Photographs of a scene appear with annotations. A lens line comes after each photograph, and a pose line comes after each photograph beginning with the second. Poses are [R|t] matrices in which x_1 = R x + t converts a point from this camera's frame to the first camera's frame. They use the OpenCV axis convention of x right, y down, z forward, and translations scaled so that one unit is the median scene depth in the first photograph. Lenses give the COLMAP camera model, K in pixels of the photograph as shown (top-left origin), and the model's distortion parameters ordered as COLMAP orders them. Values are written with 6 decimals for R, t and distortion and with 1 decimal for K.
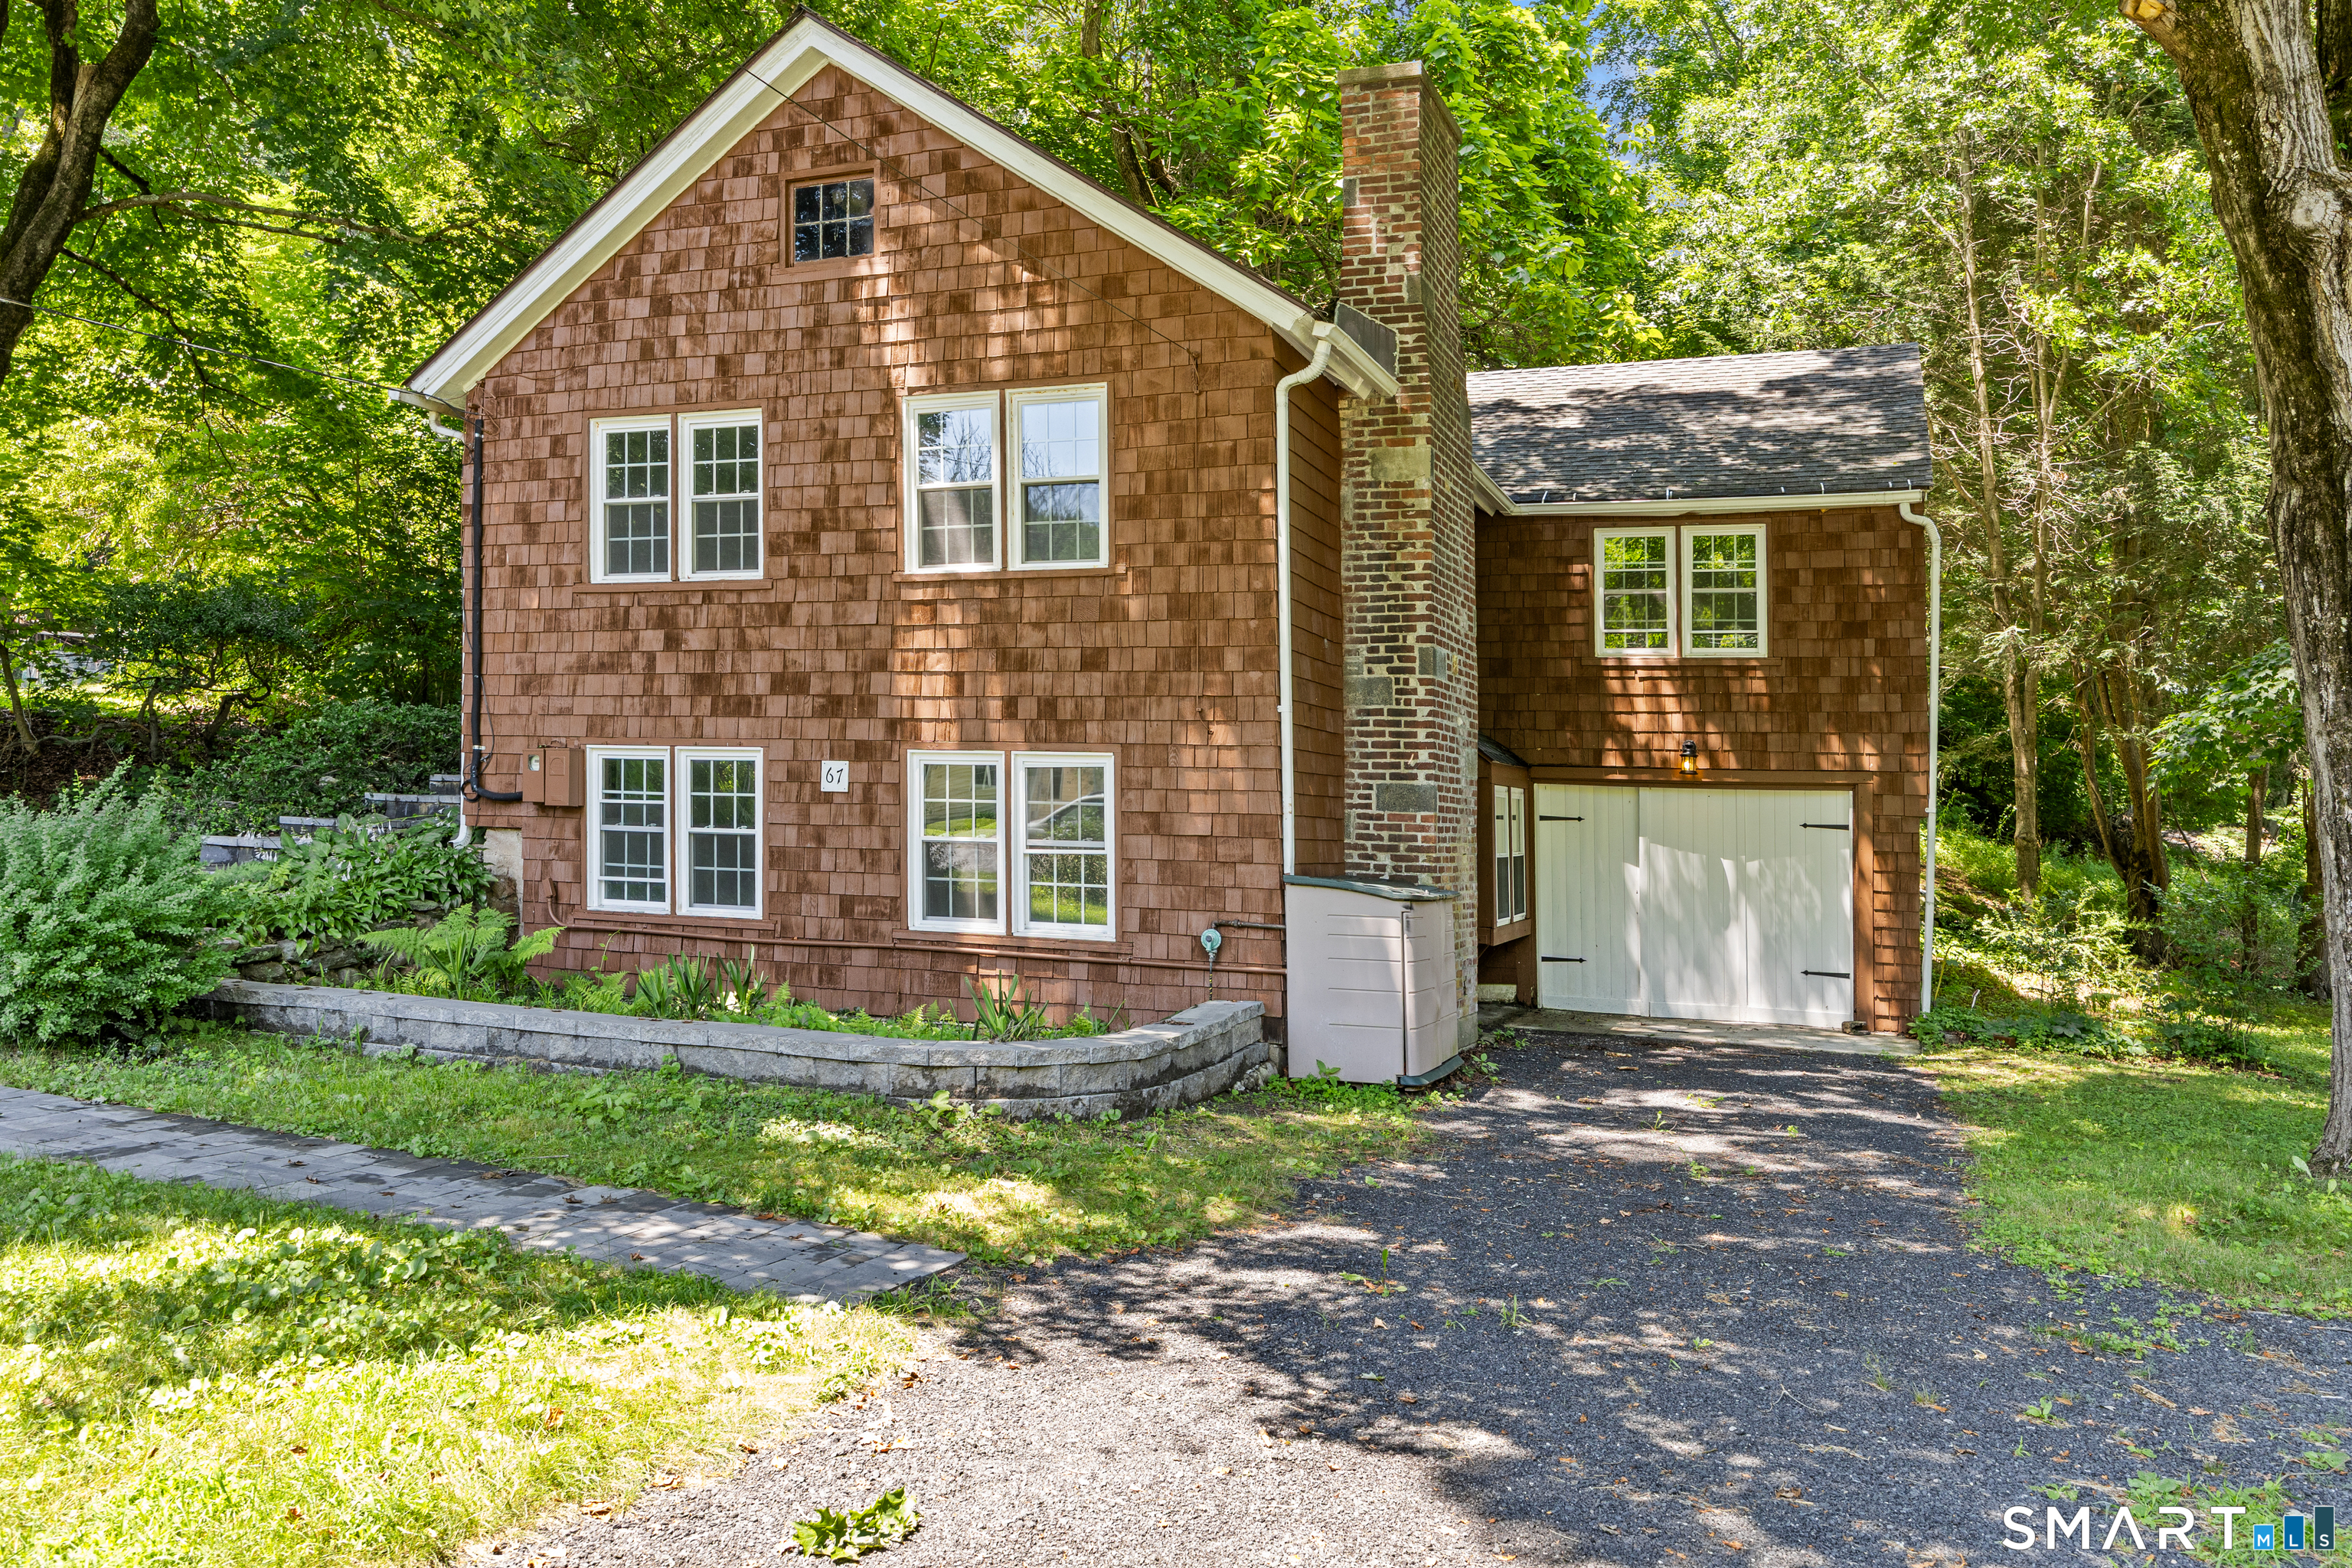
lens RADIAL K [[1687.3, 0, 1160.5], [0, 1687.3, 767.9], [0, 0, 1]] dist [0.001388, -0.002579]
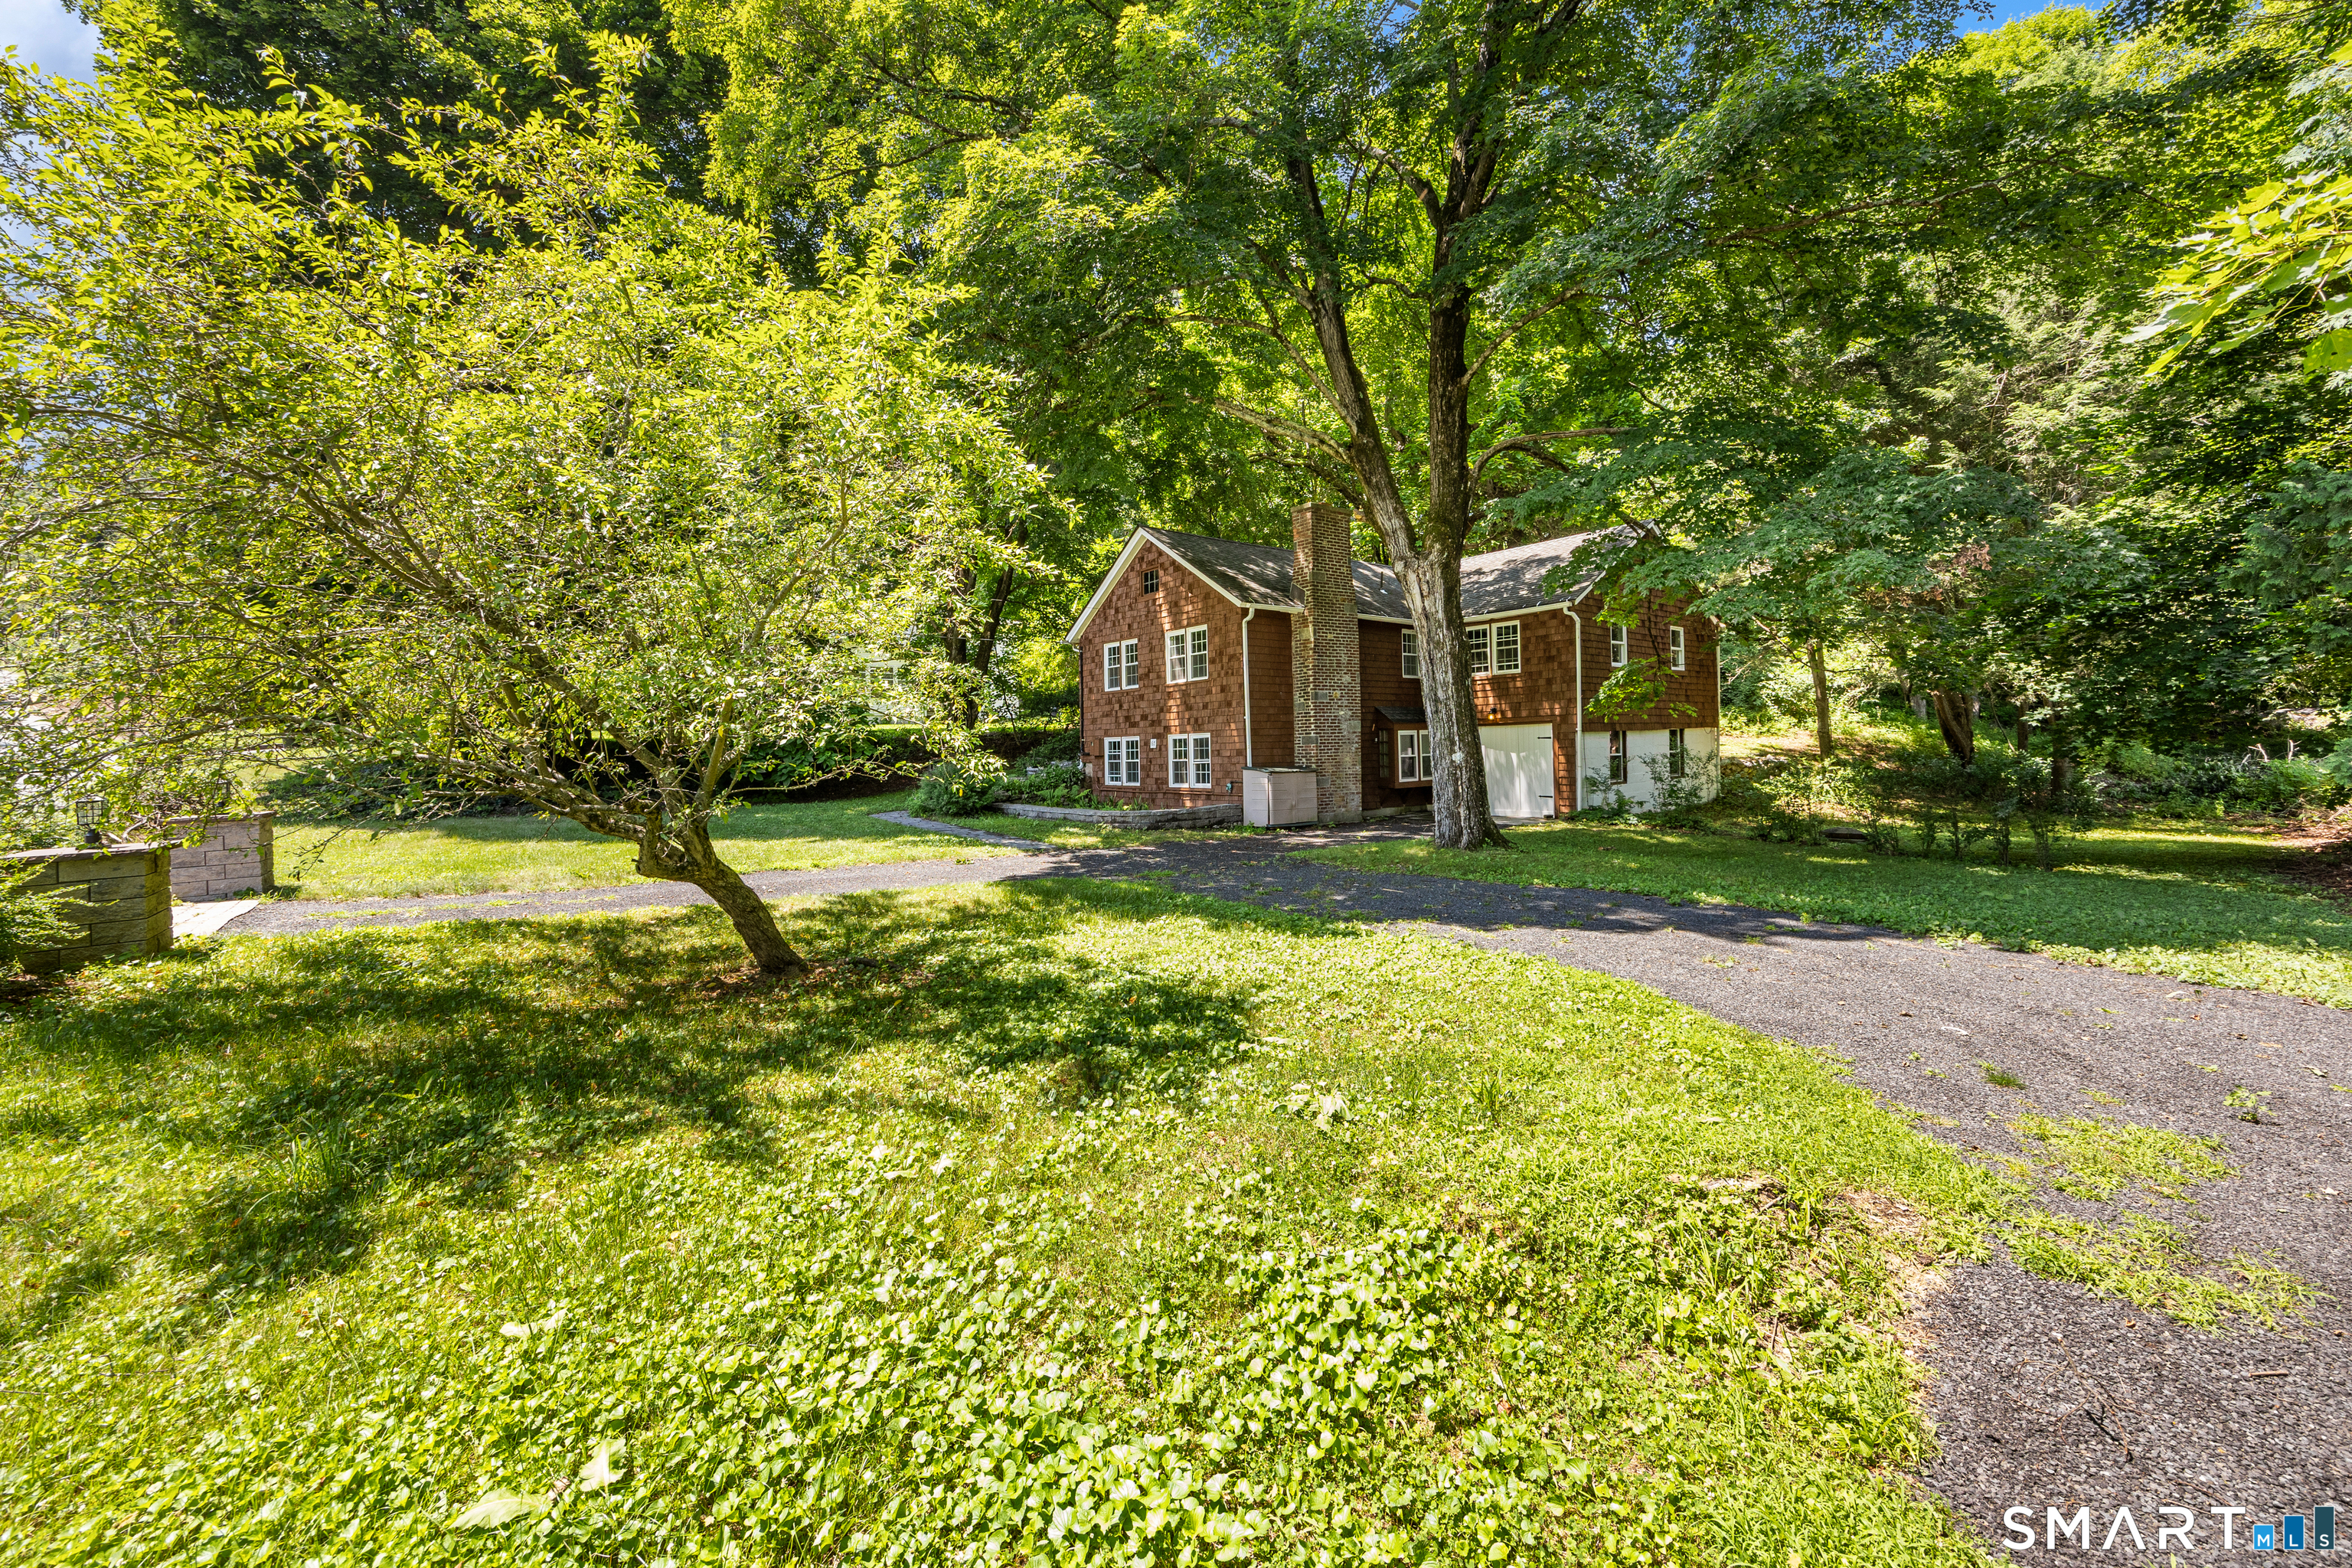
lens RADIAL K [[900.4, 0, 1175.8], [0, 900.4, 765.7], [0, 0, 1]] dist [-0.005693, -0.000721]
pose [[0.855887, -0.041378, -0.515504, 0.785501], [0.068159, 0.997124, 0.033127, -0.008105], [0.512651, -0.063489, 0.856246, -0.563409]]
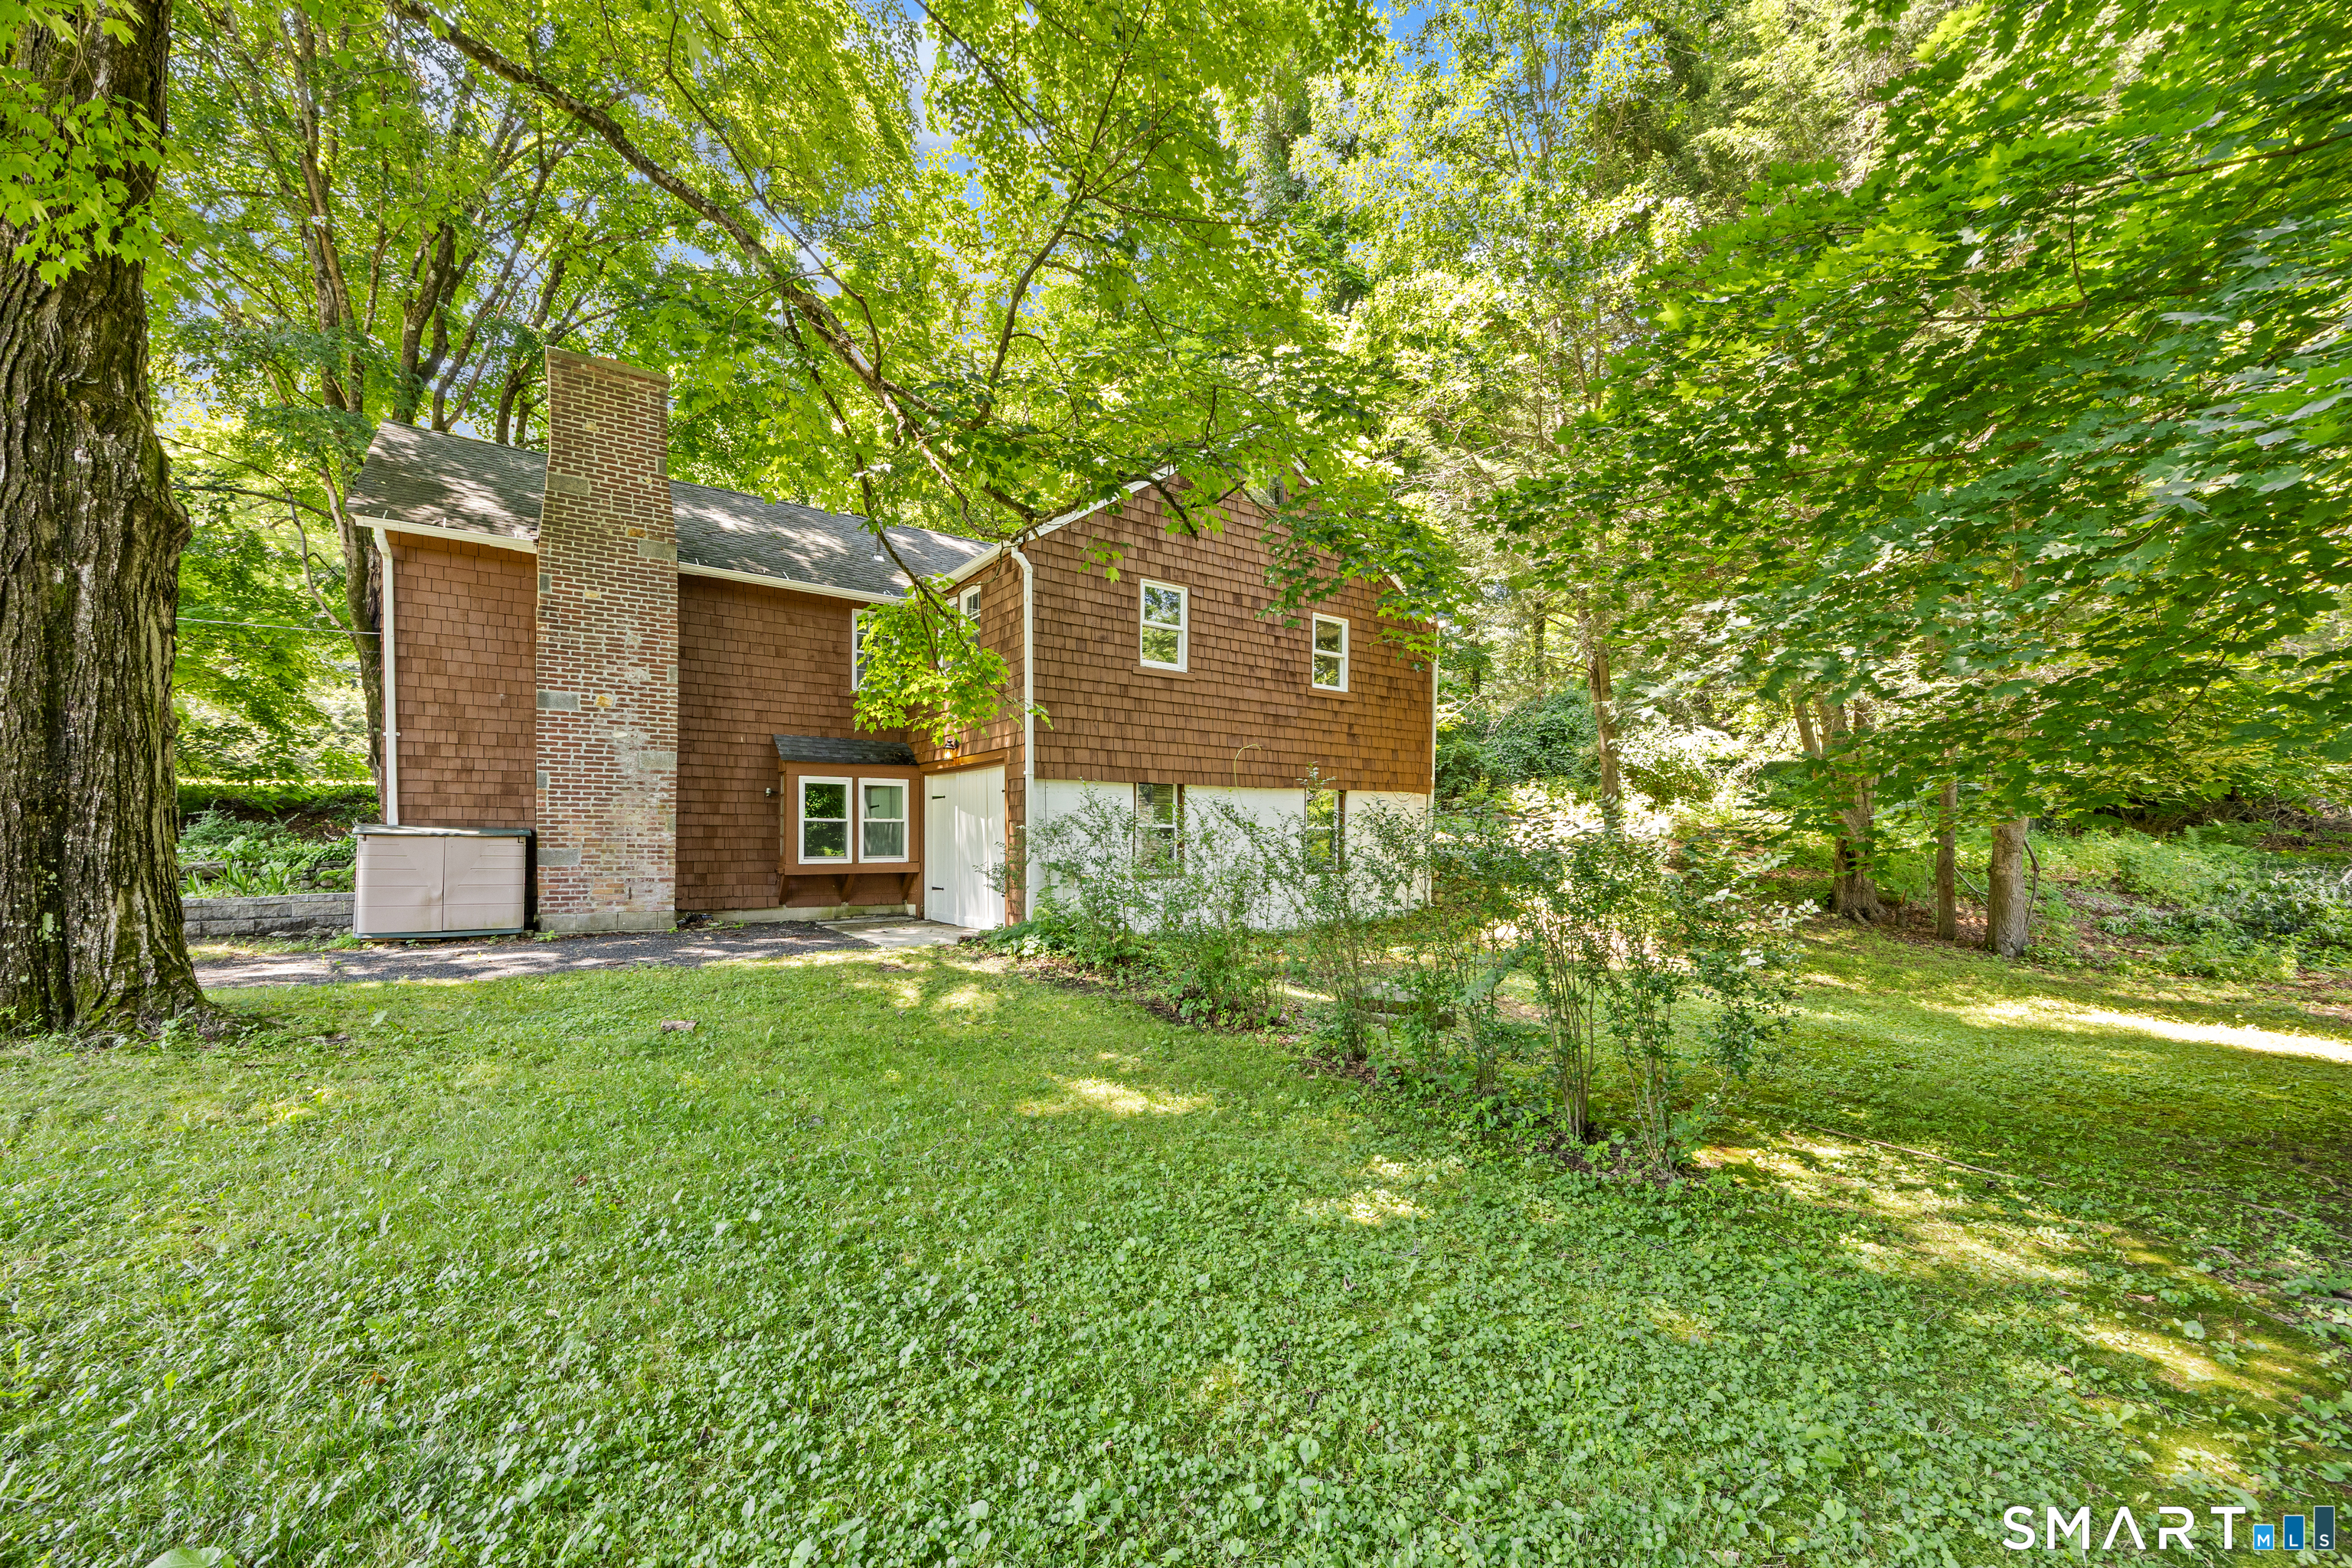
lens RADIAL K [[900.4, 0, 1211.1], [0, 900.4, 850.3], [0, 0, 1]] dist [-0.005693, -0.000721]
pose [[0.835621, -0.021887, -0.548870, 1.211739], [0.038586, 0.999076, 0.018904, 0.096259], [0.547950, -0.036975, 0.835694, 0.608388]]
